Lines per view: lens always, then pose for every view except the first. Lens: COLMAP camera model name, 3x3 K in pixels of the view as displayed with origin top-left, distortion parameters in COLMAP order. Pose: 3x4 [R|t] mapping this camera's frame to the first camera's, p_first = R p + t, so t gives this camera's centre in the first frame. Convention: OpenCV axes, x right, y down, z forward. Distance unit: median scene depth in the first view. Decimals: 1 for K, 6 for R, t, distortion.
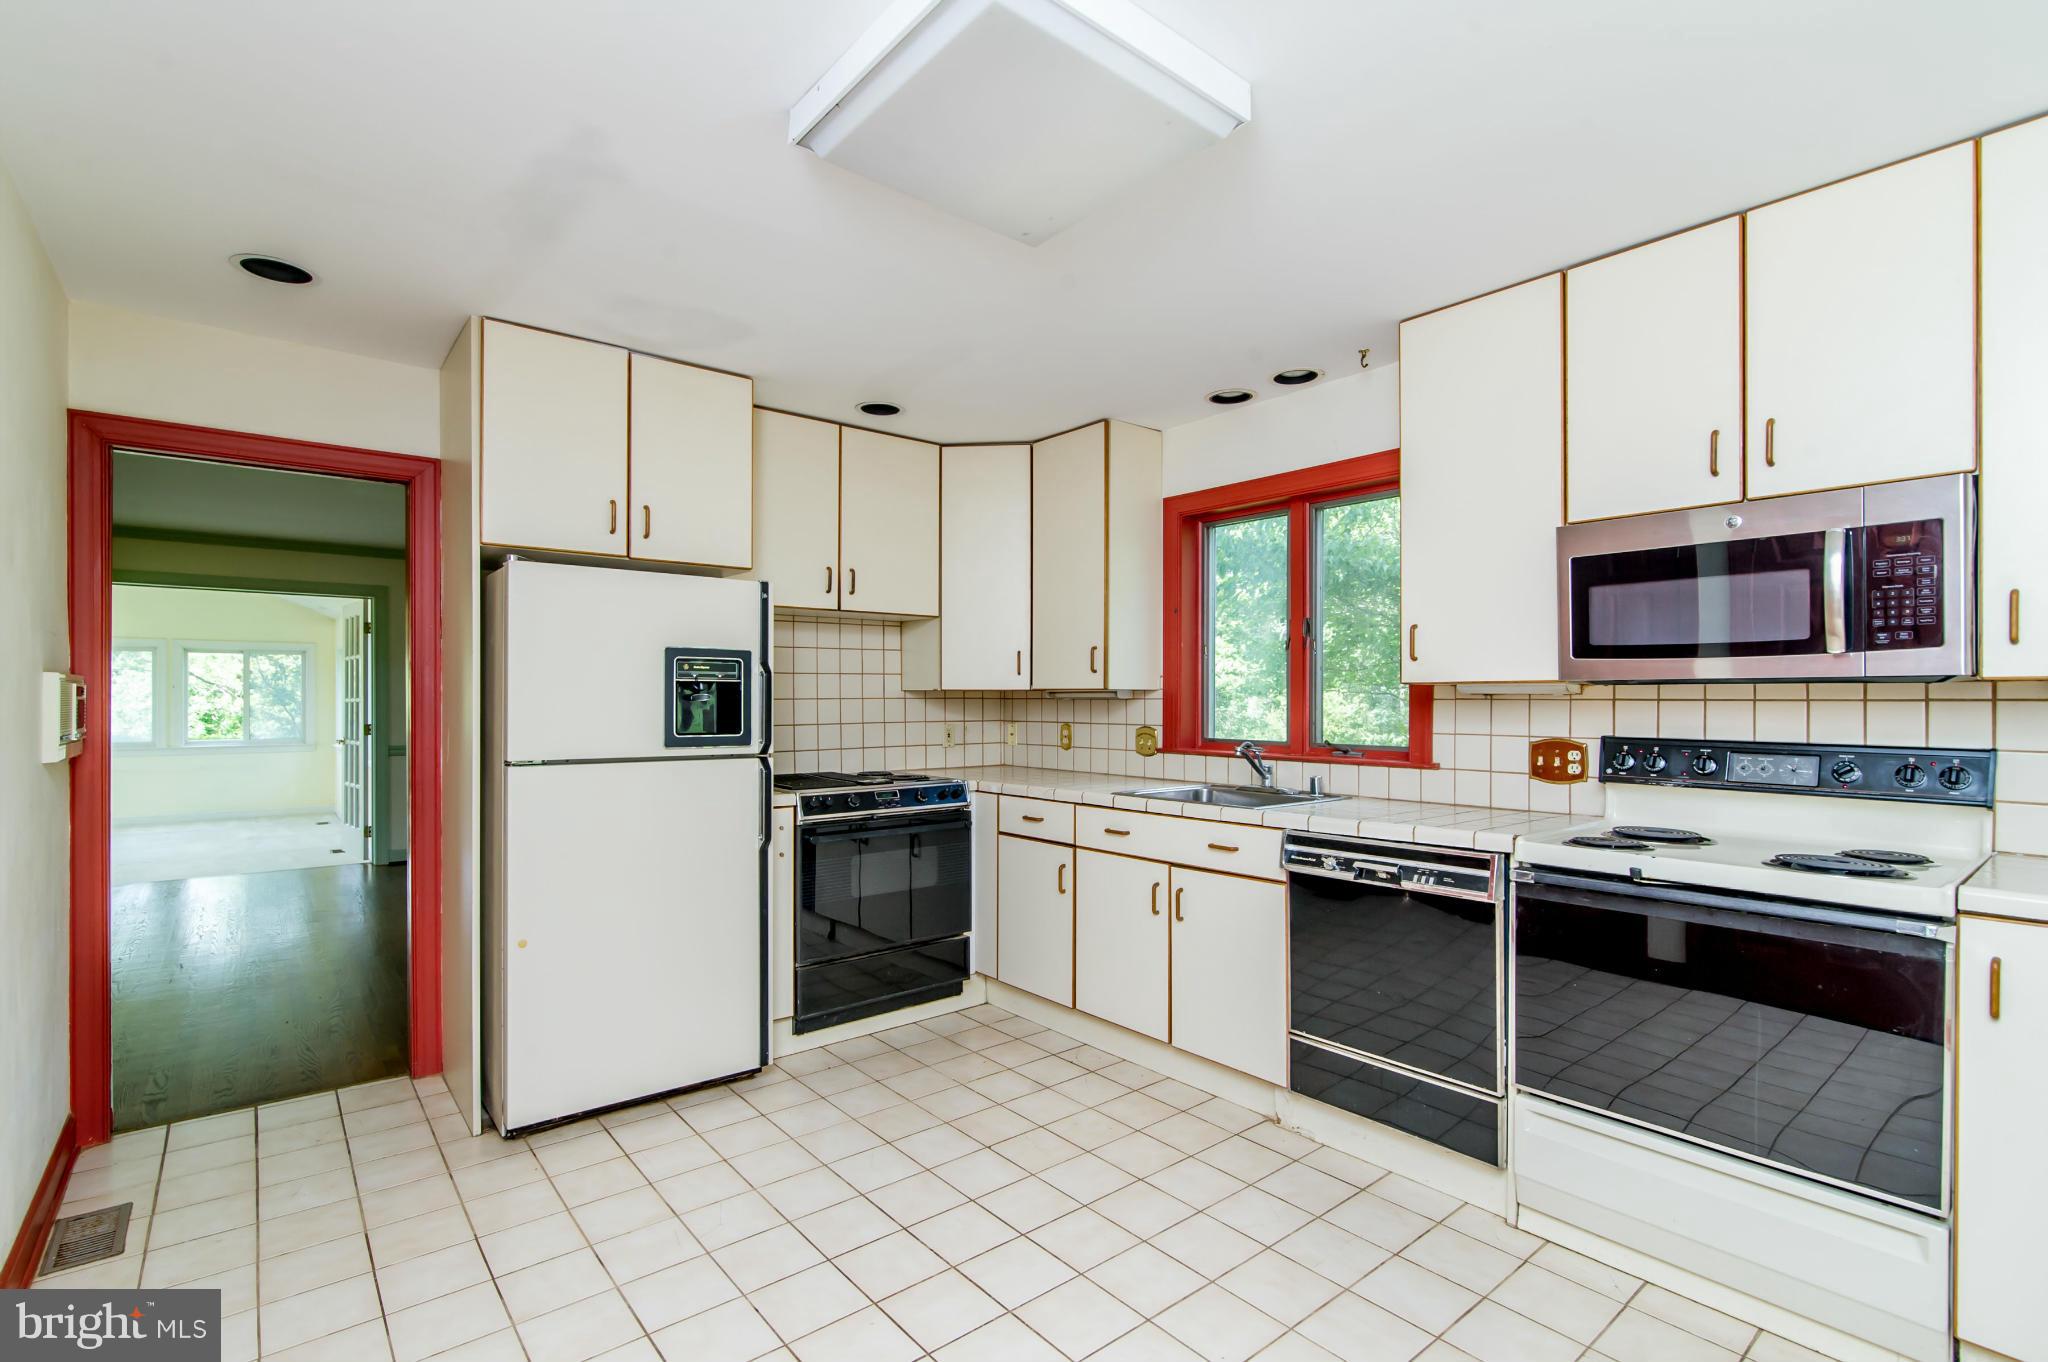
lens RADIAL K [[949.3, 0, 1004.9], [0, 949.3, 691.7], [0, 0, 1]] dist [-0.003151, -0.001303]
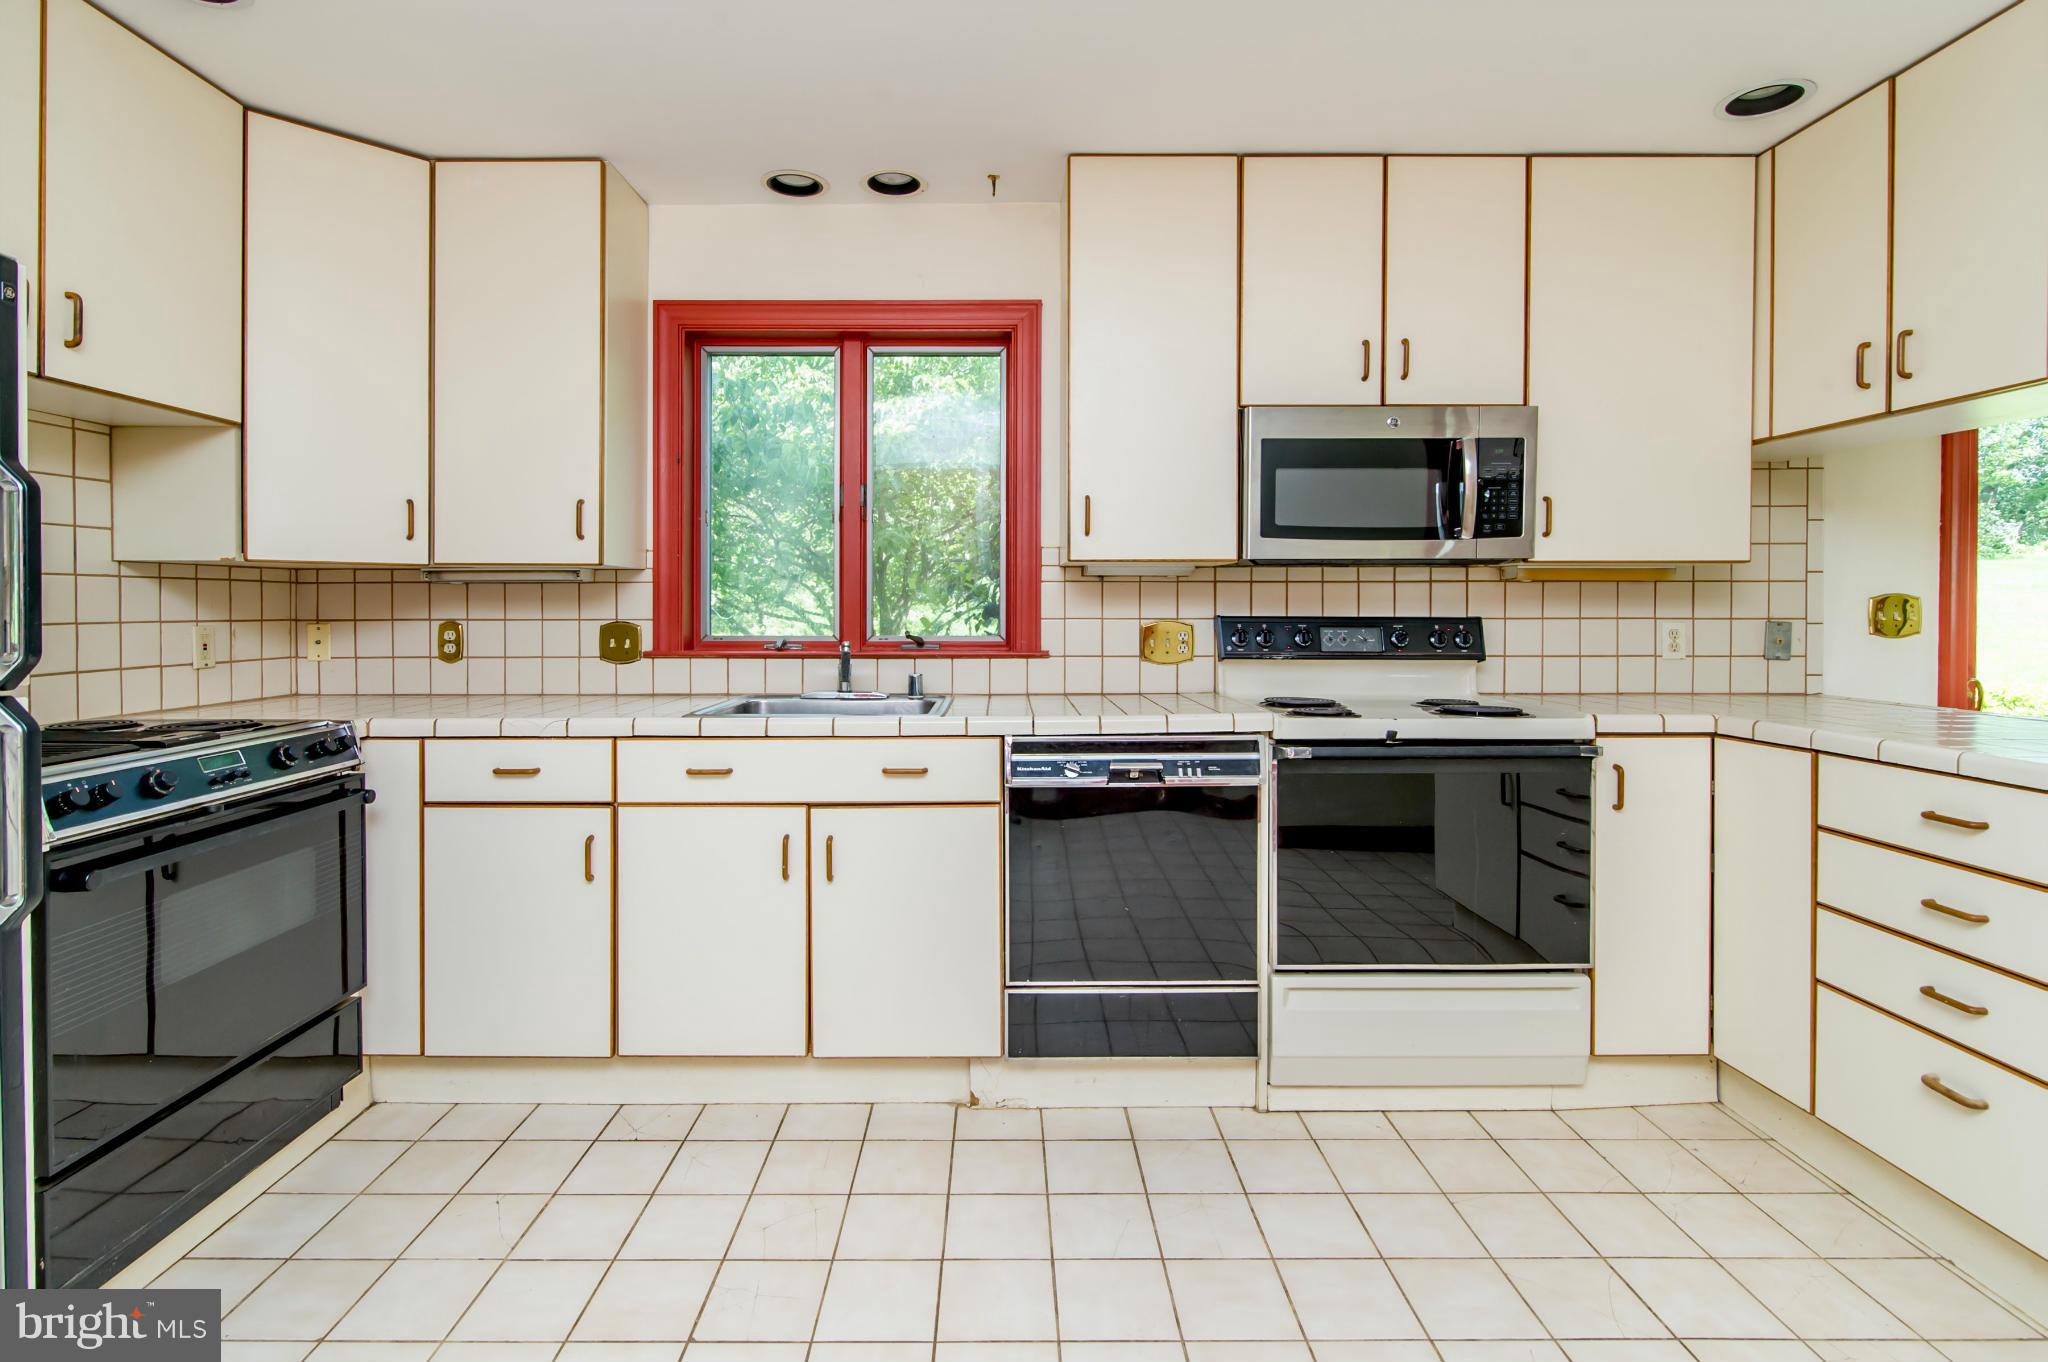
lens RADIAL K [[949.3, 0, 993.3], [0, 949.3, 619.4], [0, 0, 1]] dist [-0.003151, -0.001303]
pose [[0.630042, -0.008685, 0.776512, -0.330812], [-0.003574, 0.999894, 0.014083, 0.034862], [-0.776553, -0.011648, 0.629945, 0.502846]]
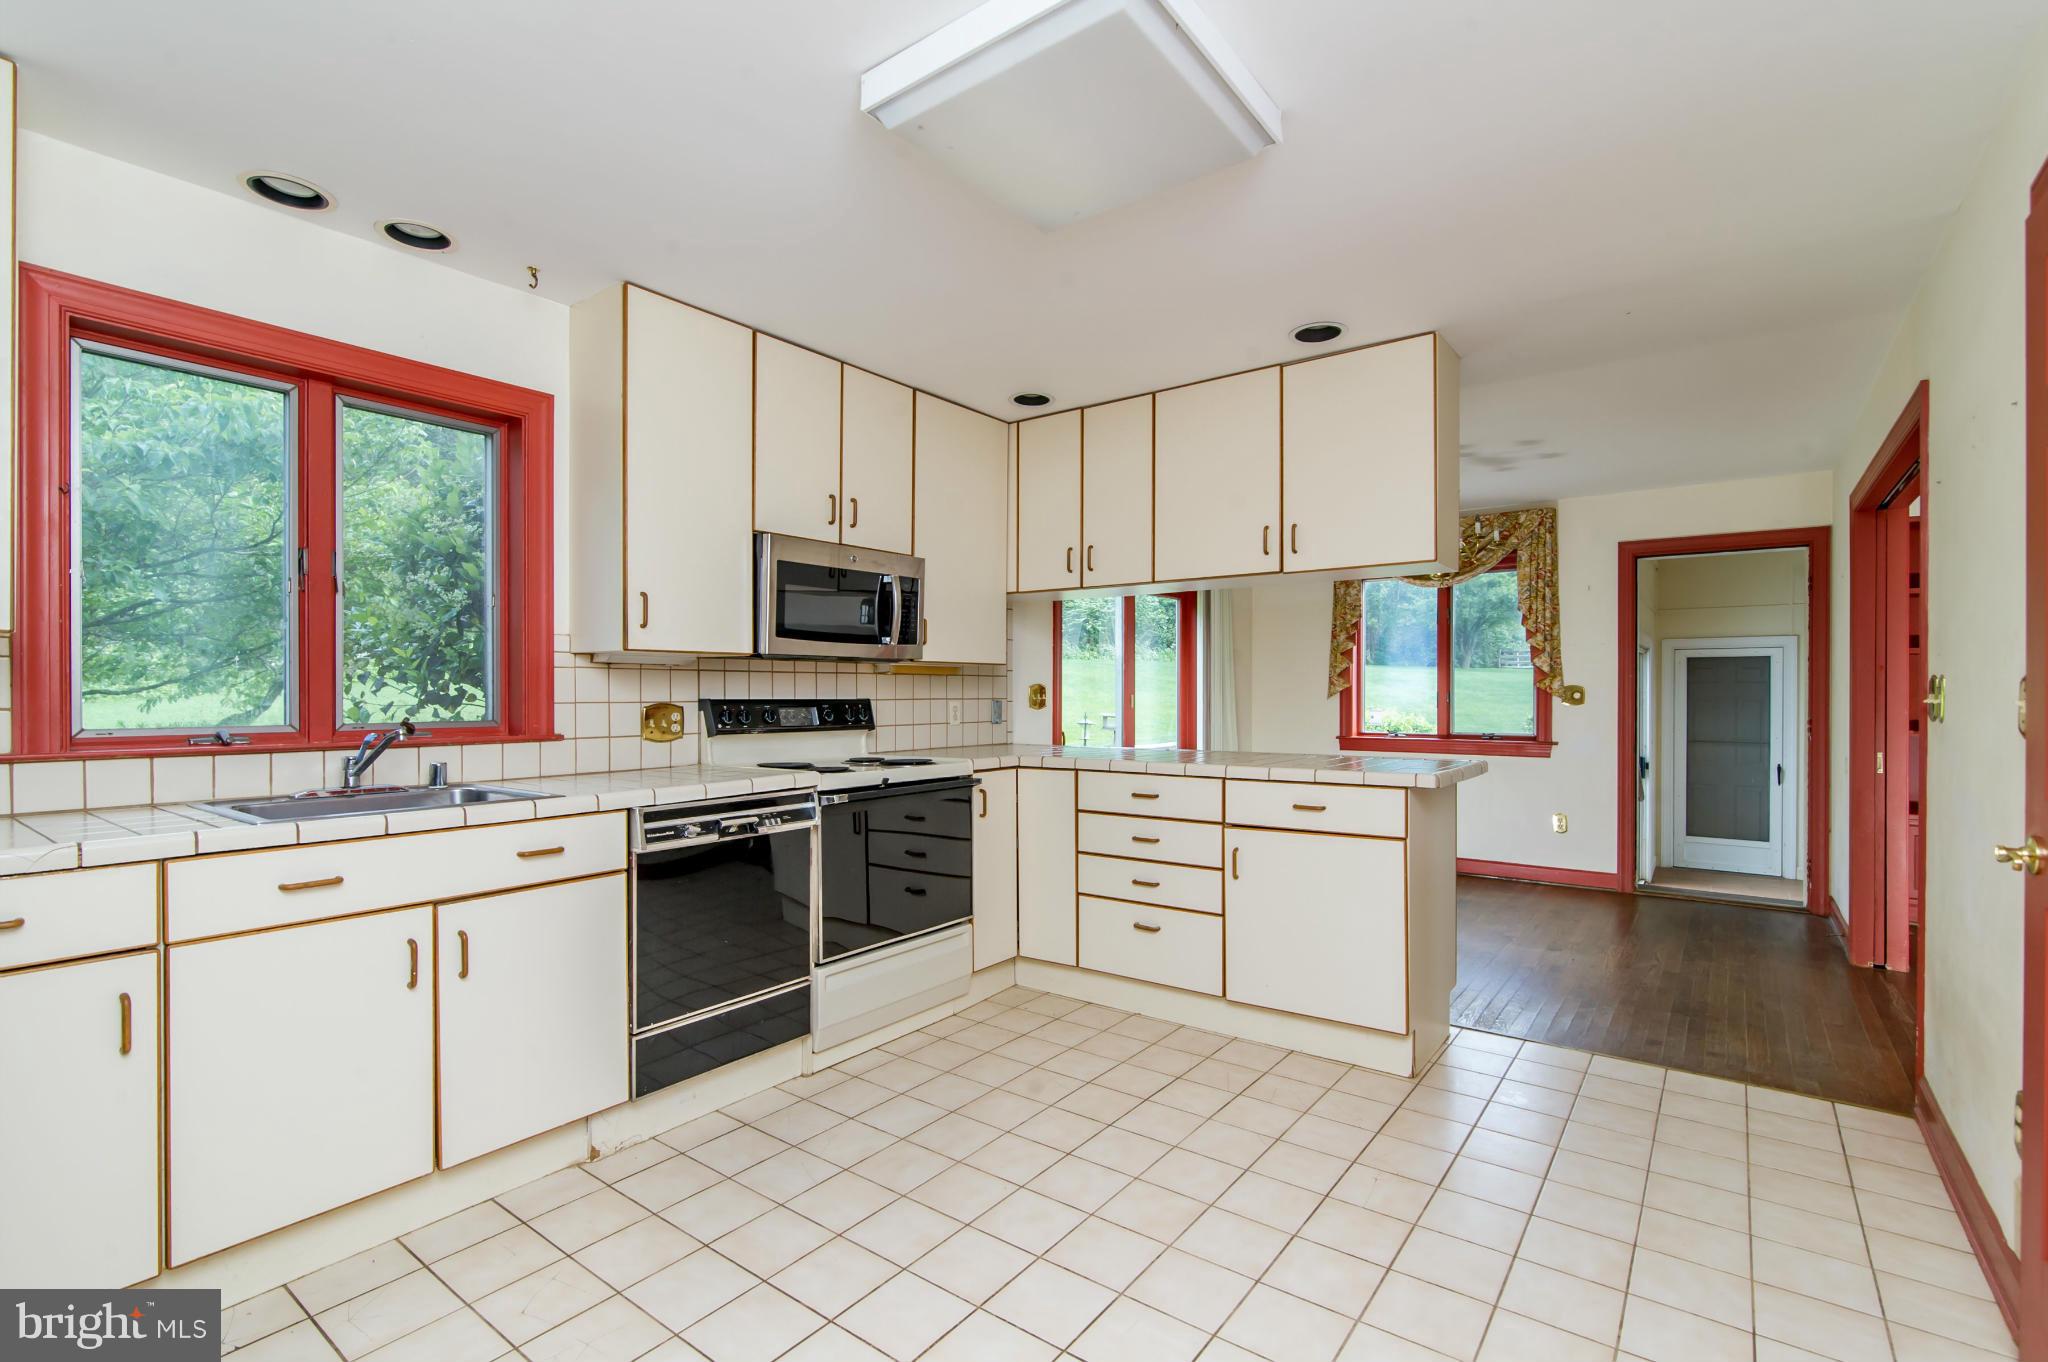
lens RADIAL K [[949.3, 0, 1008.6], [0, 949.3, 698.3], [0, 0, 1]] dist [-0.003151, -0.001303]
pose [[-0.234411, -0.007208, 0.972111, -0.648494], [-0.004725, 0.999969, 0.006276, 0.034244], [-0.972126, -0.003122, -0.234437, 0.865466]]
